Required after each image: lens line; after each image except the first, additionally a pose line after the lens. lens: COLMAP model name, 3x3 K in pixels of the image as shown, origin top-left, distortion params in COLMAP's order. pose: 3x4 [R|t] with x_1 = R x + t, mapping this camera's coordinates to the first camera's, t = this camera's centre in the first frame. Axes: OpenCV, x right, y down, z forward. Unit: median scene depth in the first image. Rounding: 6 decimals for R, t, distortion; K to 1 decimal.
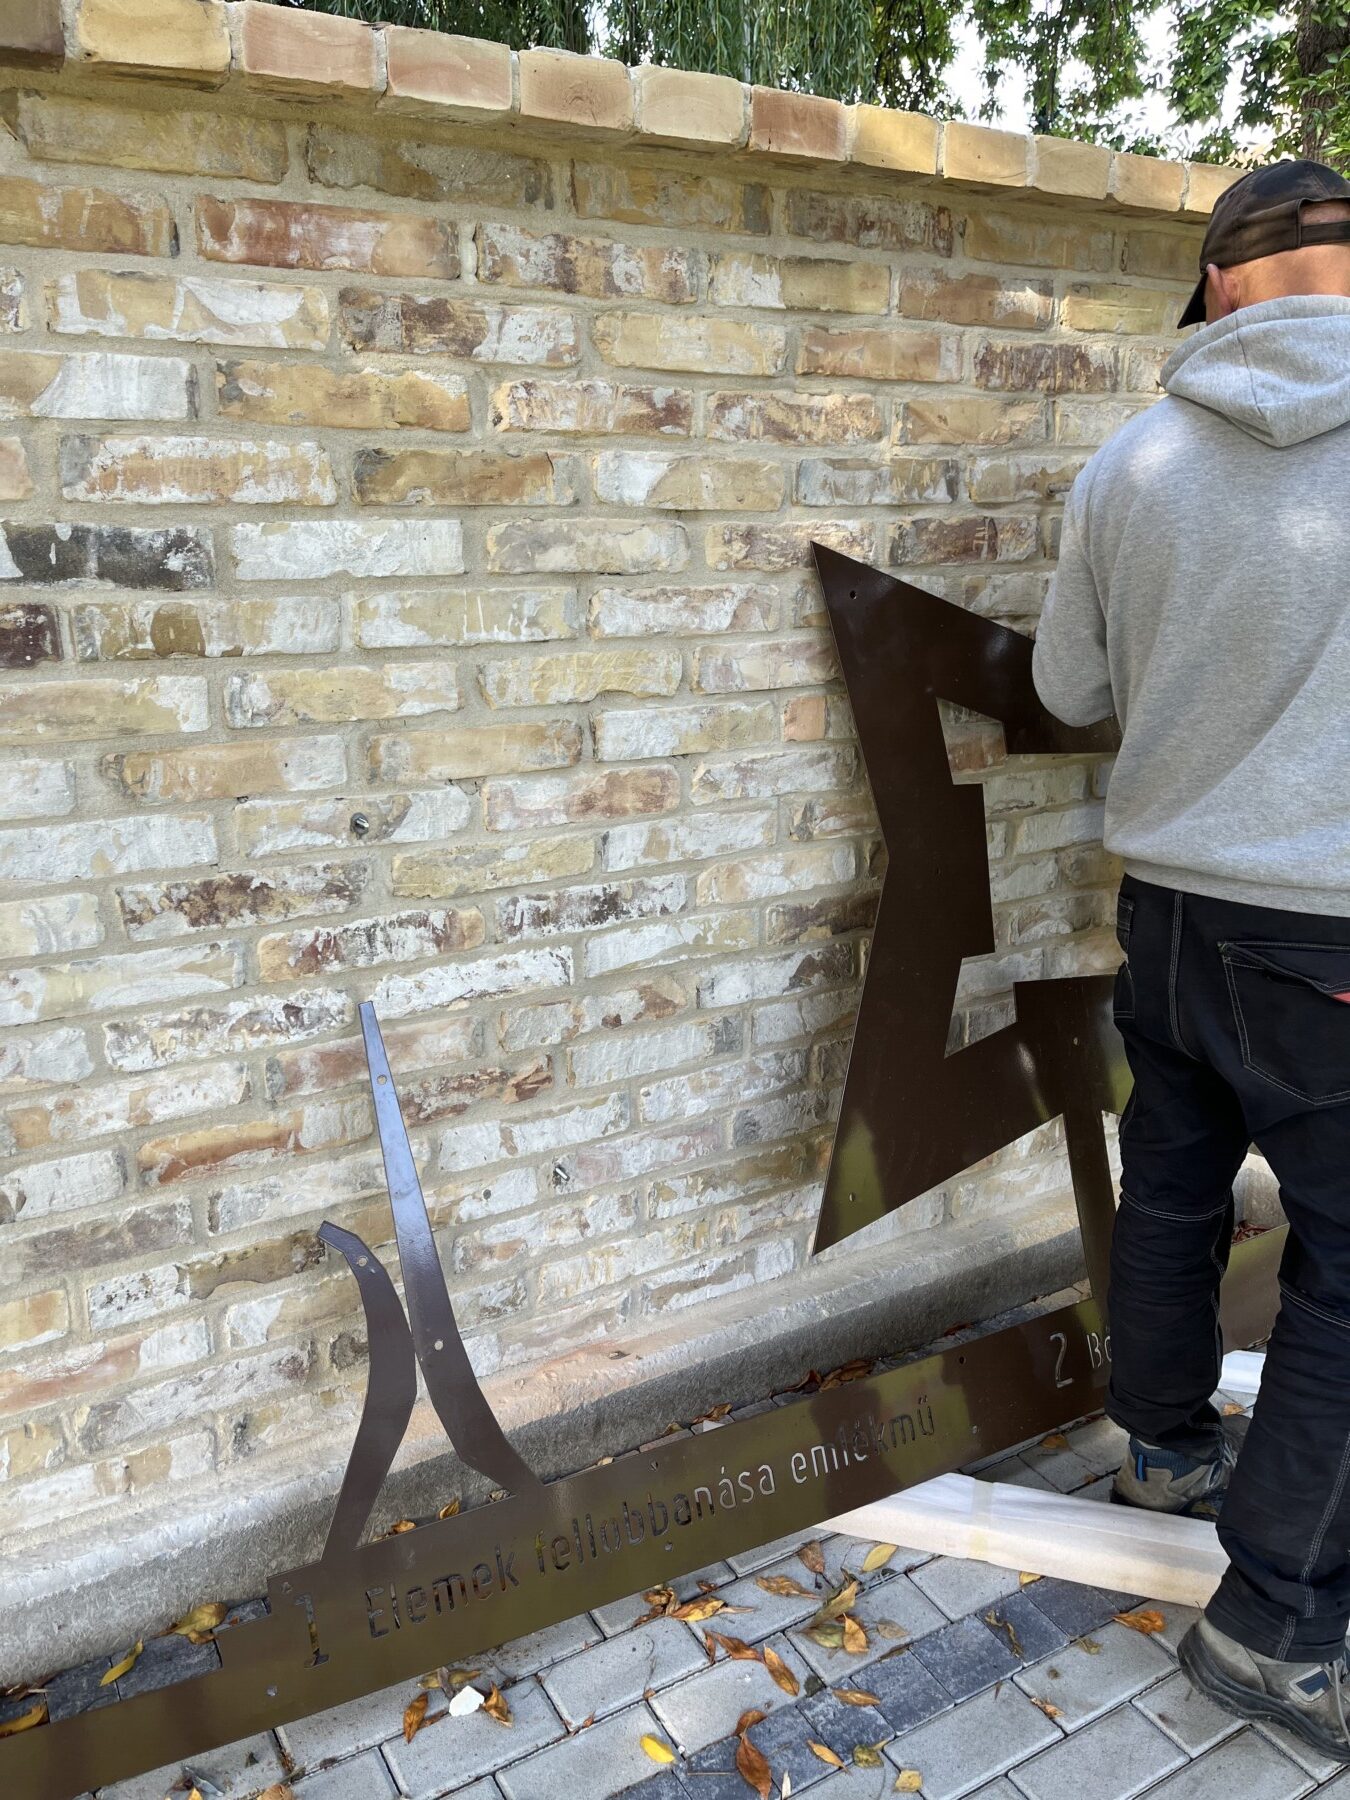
lens RADIAL K [[1362.7, 0, 664.1], [0, 1362.7, 891.0], [0, 0, 1]] dist [0.048234, -0.057237]
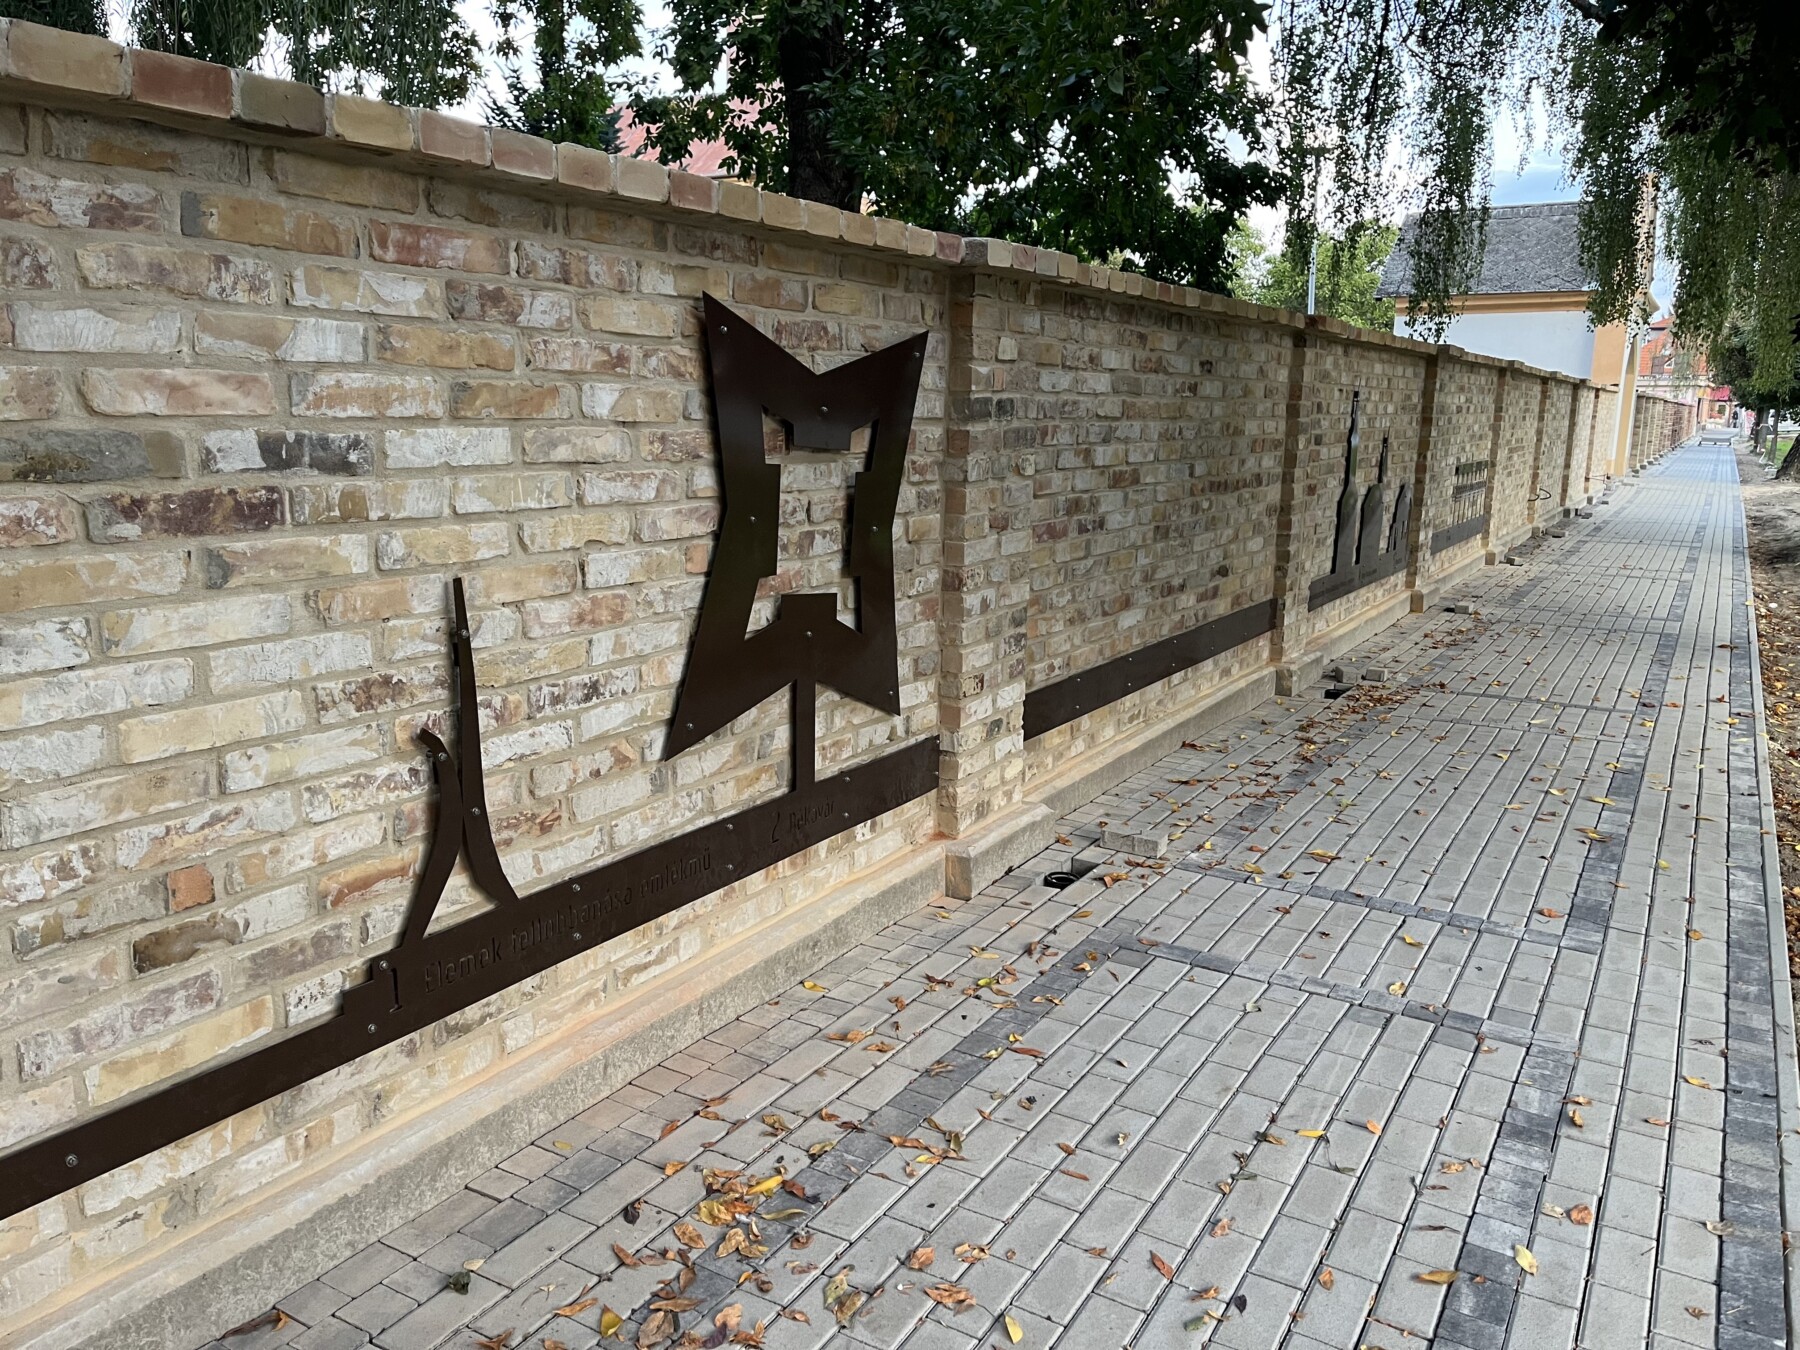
lens RADIAL K [[1362.7, 0, 900.0], [0, 1362.7, 682.3], [0, 0, 1]] dist [0.048234, -0.057237]
pose [[0.873266, -0.084868, 0.479796, -0.506829], [0.119550, 0.991934, -0.042134, 0.115853], [-0.472350, 0.094154, 0.876368, -0.475577]]
